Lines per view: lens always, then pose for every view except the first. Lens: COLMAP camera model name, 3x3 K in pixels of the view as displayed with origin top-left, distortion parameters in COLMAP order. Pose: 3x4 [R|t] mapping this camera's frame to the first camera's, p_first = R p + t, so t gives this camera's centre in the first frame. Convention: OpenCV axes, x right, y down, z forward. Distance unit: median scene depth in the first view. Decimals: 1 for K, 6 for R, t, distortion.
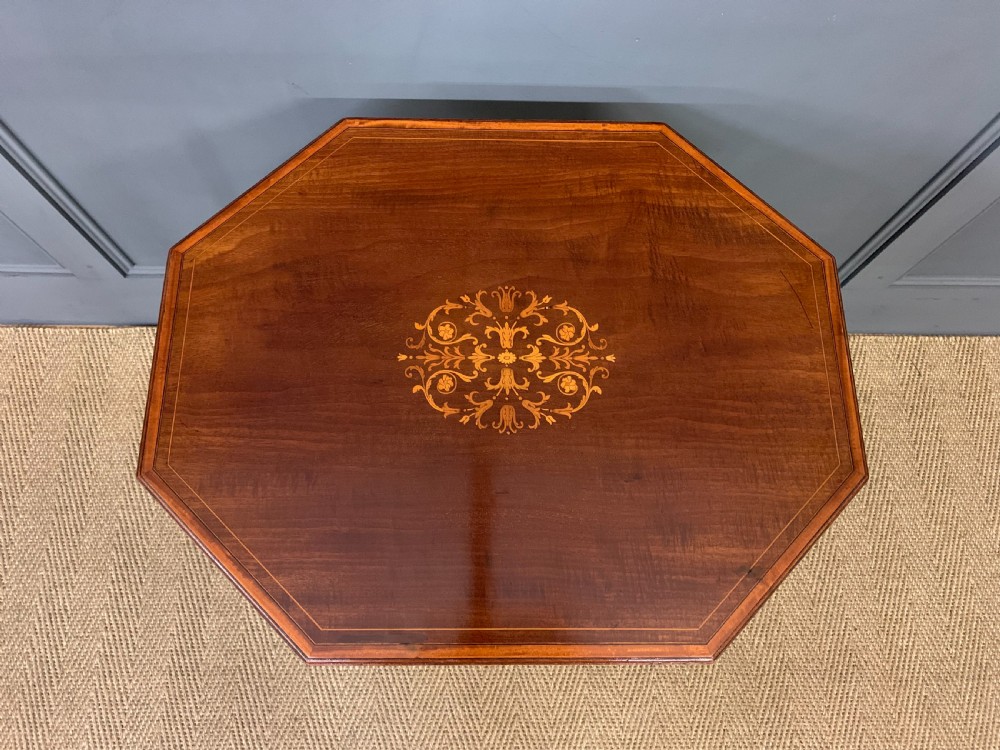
lens RADIAL K [[771.3, 0, 498.1], [0, 771.3, 383.5], [0, 0, 1]] dist [0.014416, -0.000116]
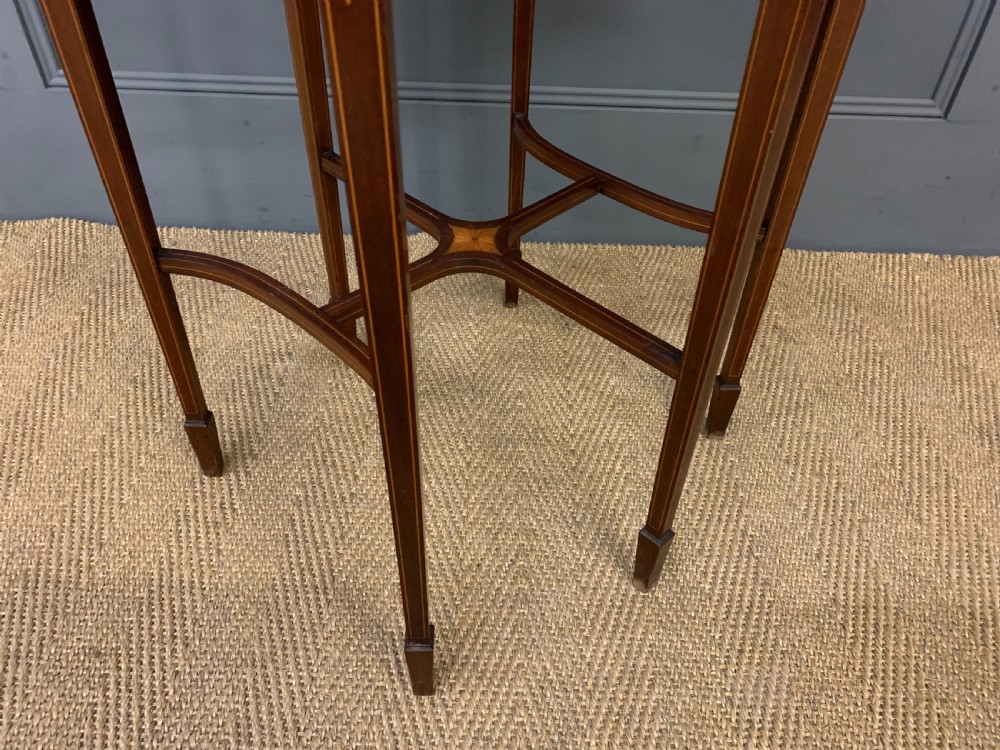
lens RADIAL K [[771.3, 0, 490.1], [0, 771.3, 386.2], [0, 0, 1]] dist [0.014416, -0.000116]
pose [[0.999178, 0.014671, -0.037791, 0.036762], [-0.031527, 0.867258, -0.496861, 0.945580], [0.025485, 0.497644, 0.867007, 0.827052]]
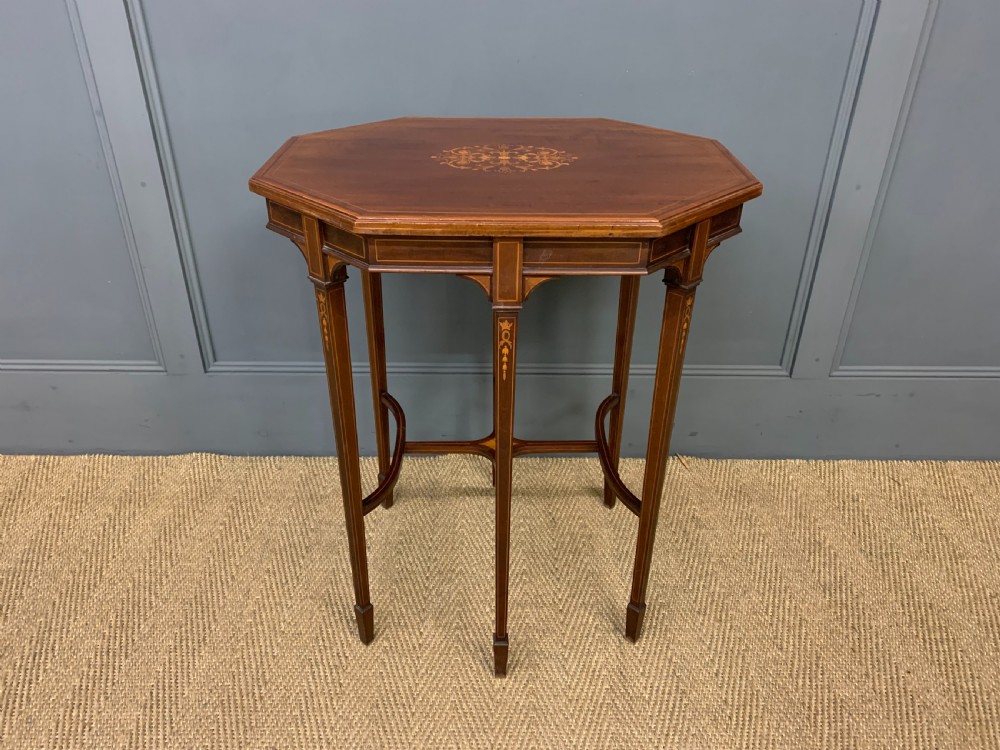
lens RADIAL K [[771.3, 0, 493.7], [0, 771.3, 374.0], [0, 0, 1]] dist [0.014416, -0.000116]
pose [[0.999541, -0.022154, -0.020670, 0.012484], [0.002807, 0.746973, -0.664848, 1.240282], [0.030169, 0.664485, 0.746693, 0.158358]]
